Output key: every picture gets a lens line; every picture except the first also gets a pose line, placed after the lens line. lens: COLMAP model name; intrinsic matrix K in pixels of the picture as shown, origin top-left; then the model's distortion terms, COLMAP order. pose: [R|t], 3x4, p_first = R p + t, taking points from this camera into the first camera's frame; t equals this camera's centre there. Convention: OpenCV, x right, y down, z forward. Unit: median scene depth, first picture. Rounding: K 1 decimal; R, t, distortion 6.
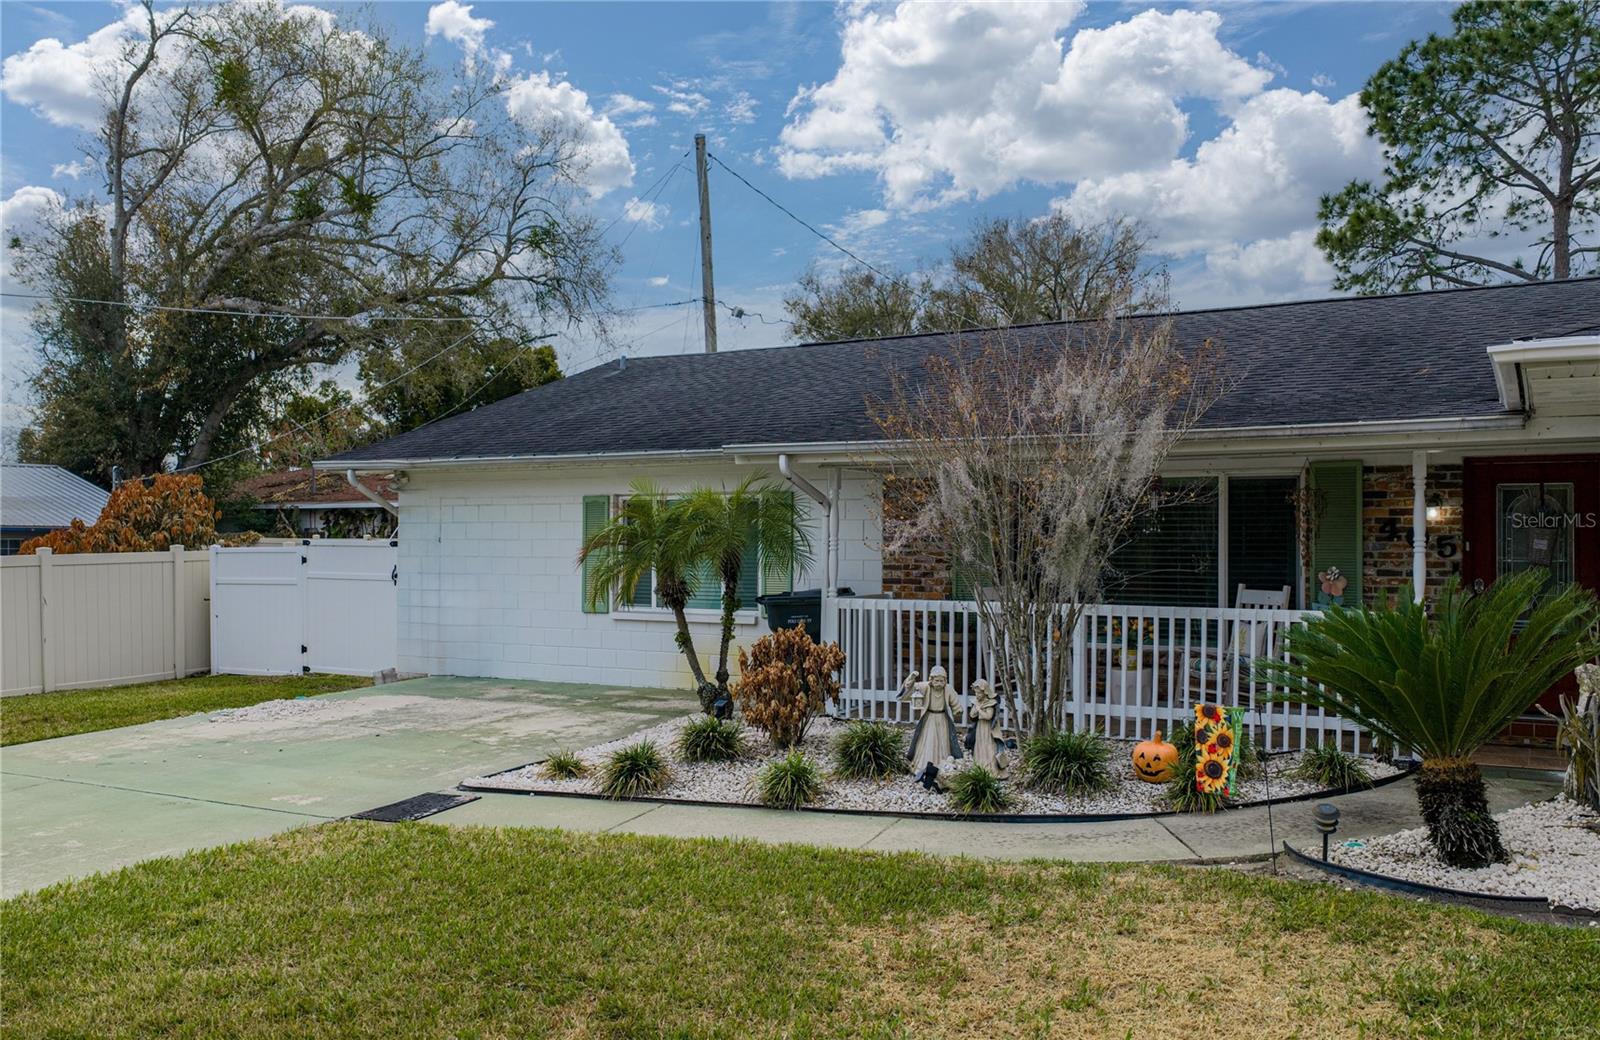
lens RADIAL K [[1336.1, 0, 795.7], [0, 1336.1, 537.4], [0, 0, 1]] dist [0.017956, -0.029931]
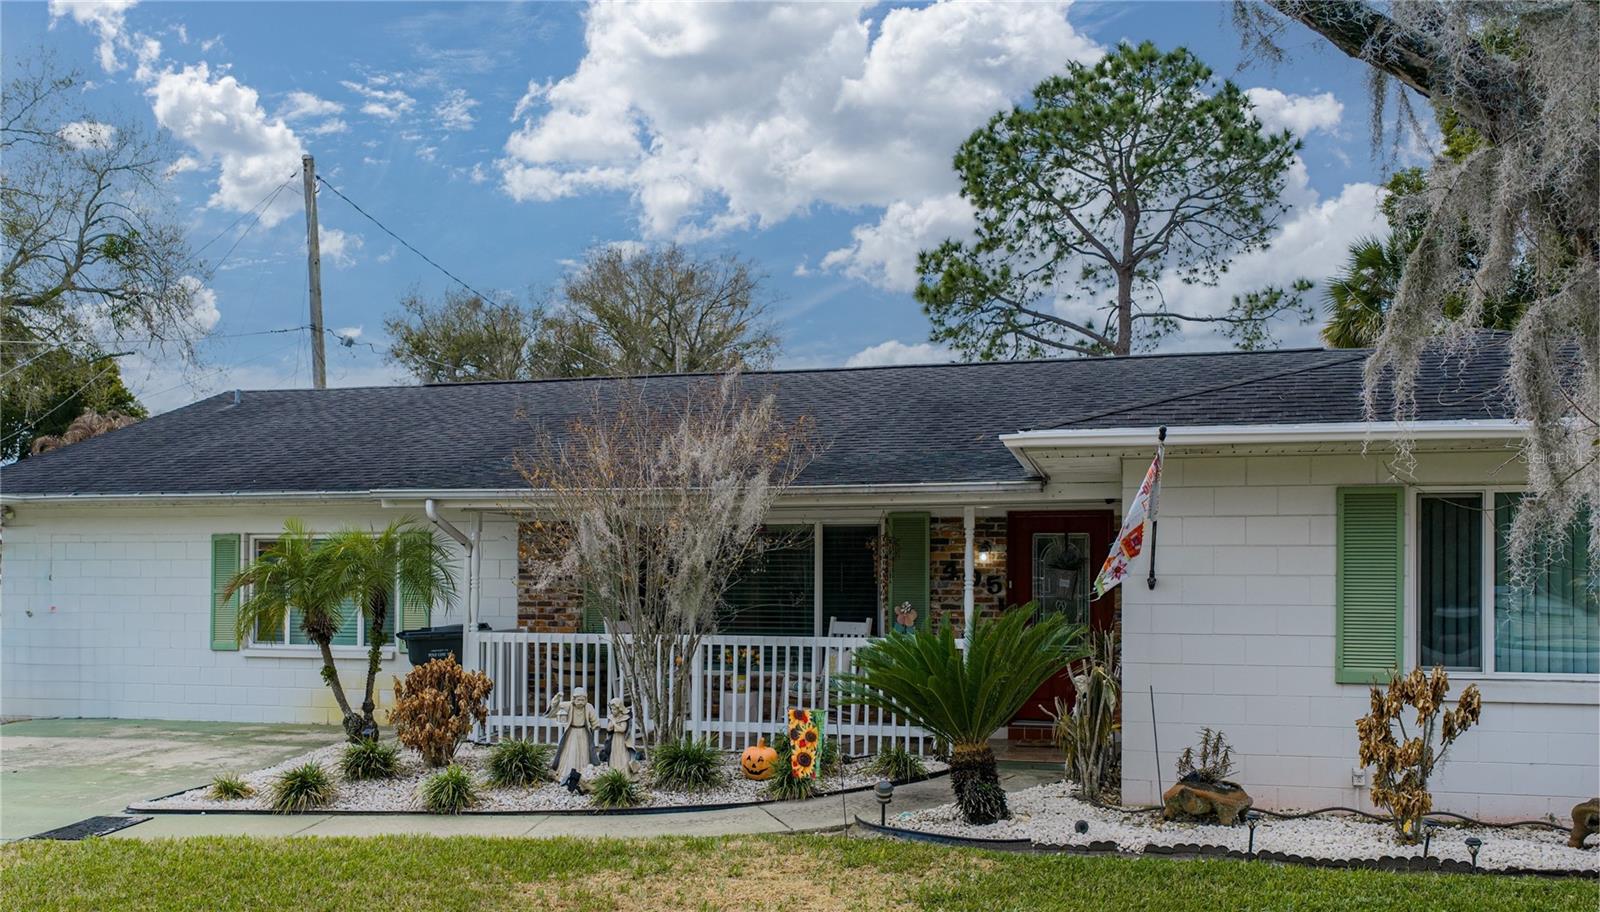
lens RADIAL K [[1432.5, 0, 742.9], [0, 1432.5, 583.0], [0, 0, 1]] dist [0.018735, -0.012337]
pose [[0.970208, 0.000794, 0.242272, -0.047235], [-0.002096, 0.999985, 0.005117, -0.001046], [-0.242264, -0.005473, 0.970195, -0.199236]]
